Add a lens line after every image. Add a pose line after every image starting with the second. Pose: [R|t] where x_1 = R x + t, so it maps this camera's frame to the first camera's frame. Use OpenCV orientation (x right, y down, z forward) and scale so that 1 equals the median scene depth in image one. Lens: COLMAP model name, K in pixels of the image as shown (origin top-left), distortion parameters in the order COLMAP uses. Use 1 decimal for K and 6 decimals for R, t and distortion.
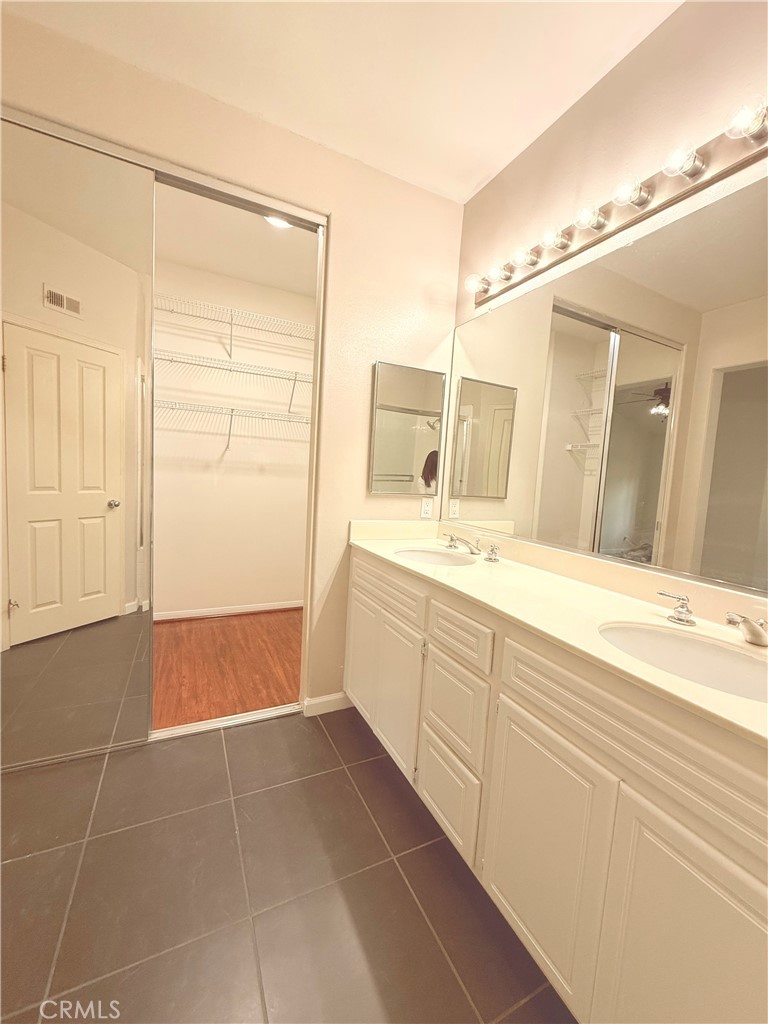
lens RADIAL K [[409.6, 0, 384.4], [0, 409.6, 510.8], [0, 0, 1]] dist [-0.013423, 0.009589]
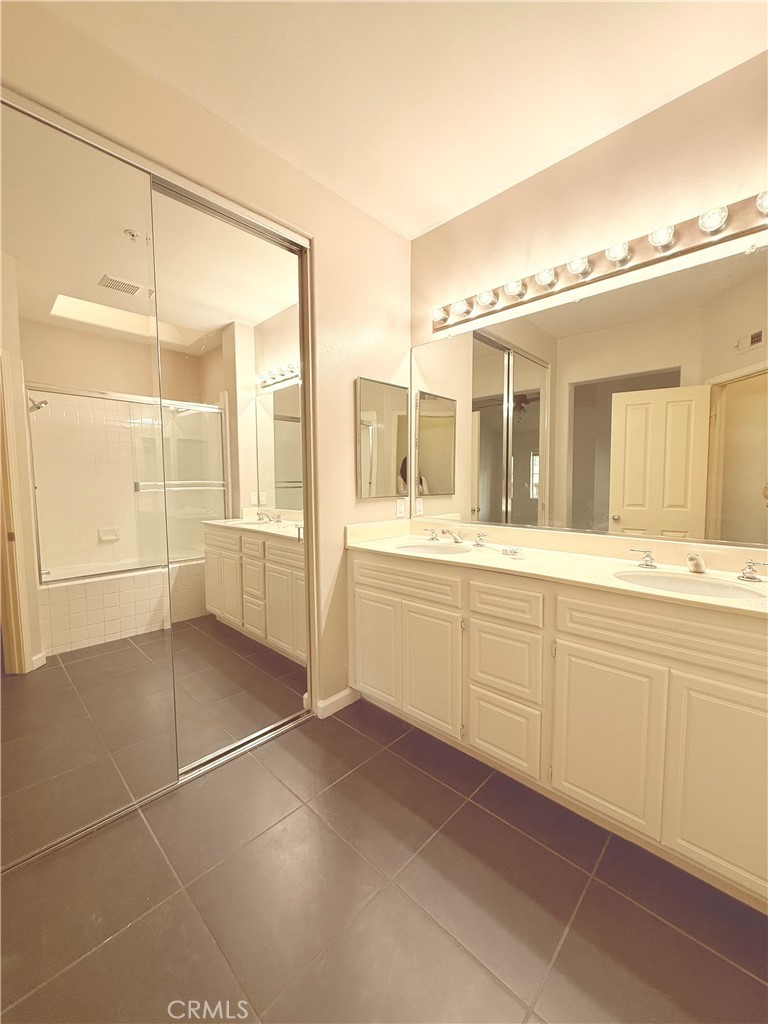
lens RADIAL K [[408.2, 0, 385.0], [0, 408.2, 510.7], [0, 0, 1]] dist [0.000638, 0.000137]
pose [[0.937219, -0.091952, 0.336401, -0.346471], [0.092958, 0.995583, 0.013149, -0.020448], [-0.336124, 0.018948, 0.941627, -0.040063]]
